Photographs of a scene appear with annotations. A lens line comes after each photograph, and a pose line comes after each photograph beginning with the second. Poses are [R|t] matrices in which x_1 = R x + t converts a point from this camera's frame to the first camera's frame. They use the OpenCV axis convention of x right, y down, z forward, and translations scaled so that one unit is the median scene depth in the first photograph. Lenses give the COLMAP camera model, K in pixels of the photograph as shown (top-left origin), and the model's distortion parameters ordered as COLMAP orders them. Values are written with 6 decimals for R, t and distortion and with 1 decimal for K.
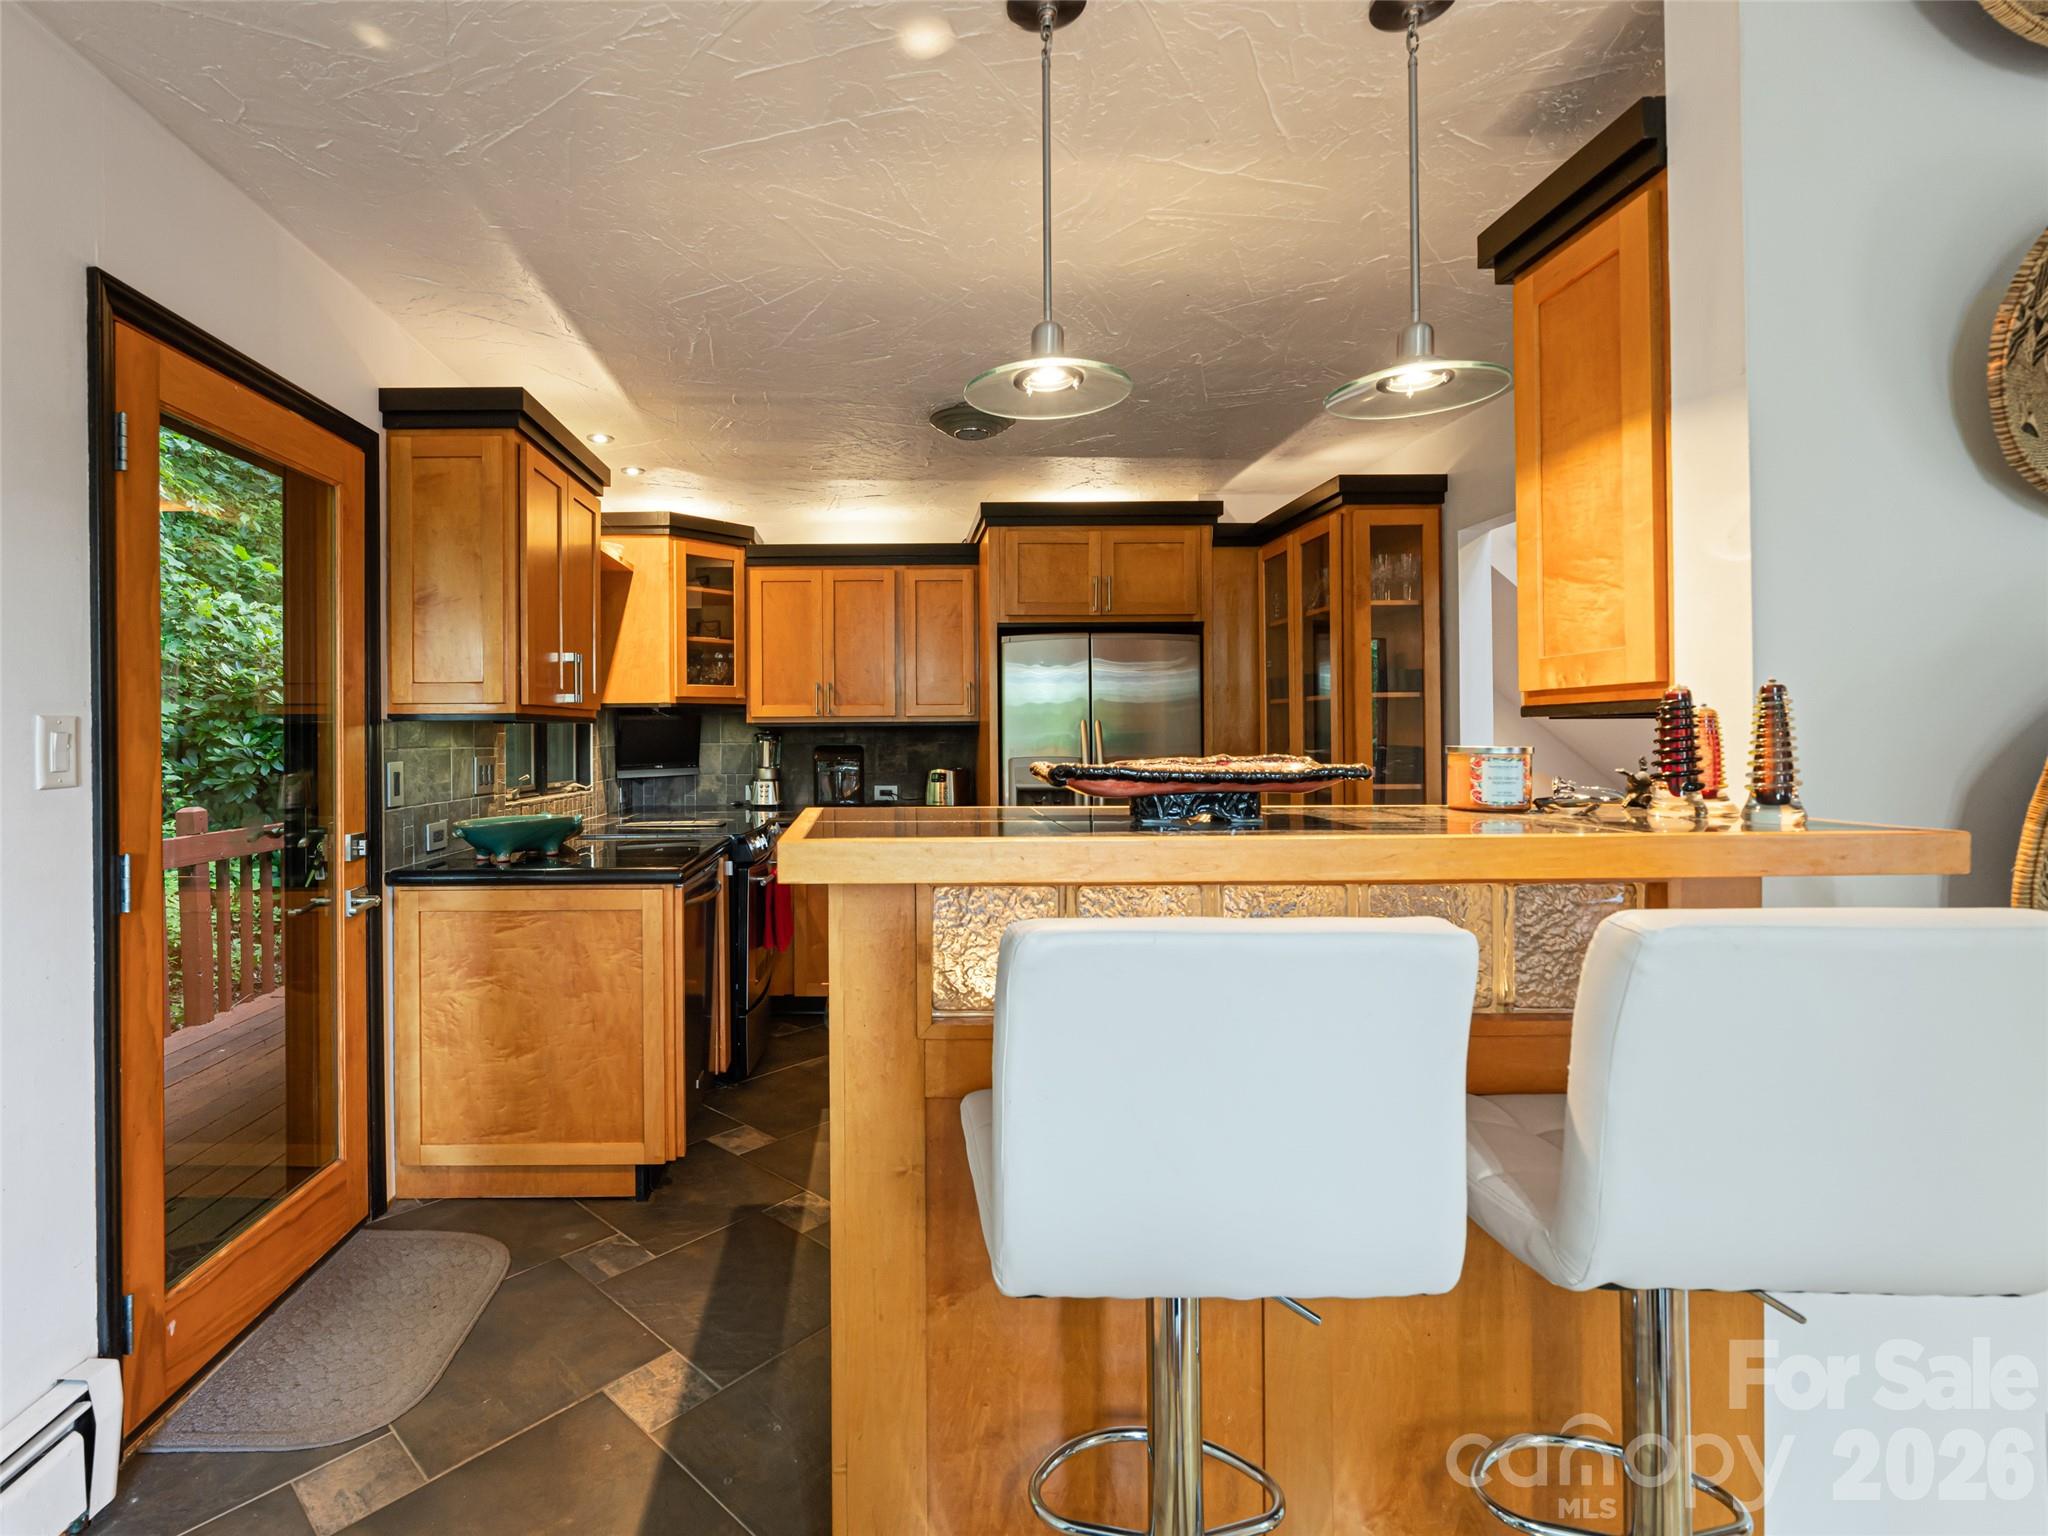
lens RADIAL K [[837.2, 0, 941.9], [0, 837.2, 732.3], [0, 0, 1]] dist [-0.000705, 0.000039]
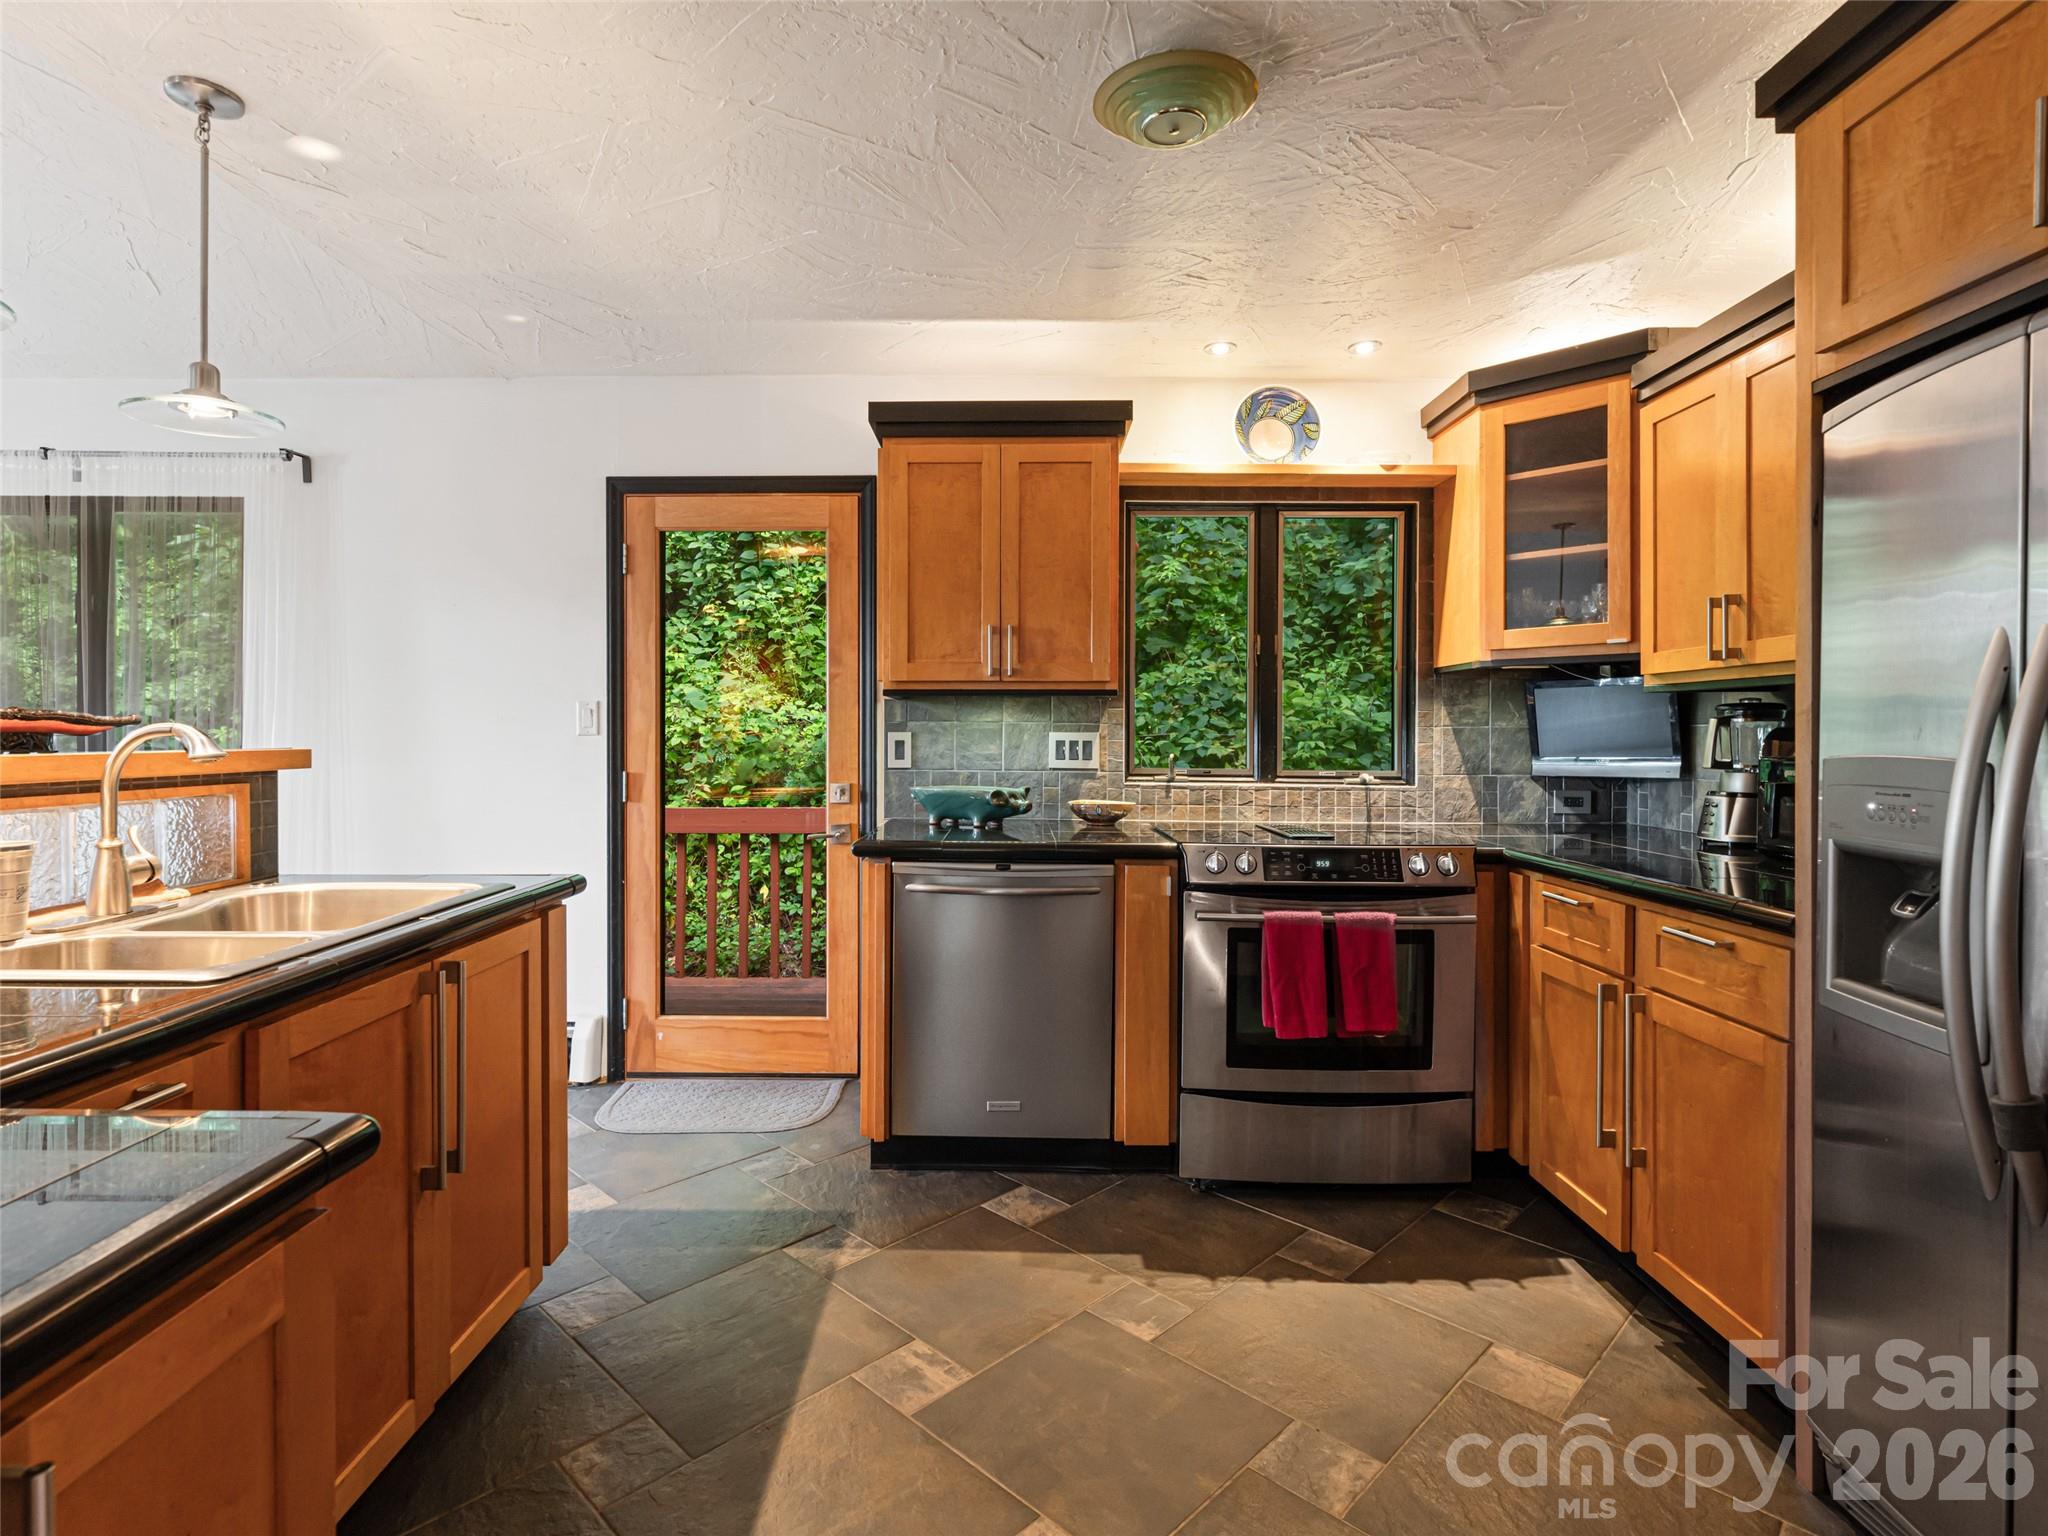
lens RADIAL K [[1038.1, 0, 1026.5], [0, 1038.1, 735.8], [0, 0, 1]] dist [0.000277, -0.000006]
pose [[0.025676, 0.006804, -0.999647, 0.887015], [0.003990, 0.999968, 0.006908, 0.030443], [0.999662, -0.004166, 0.025648, 1.139546]]
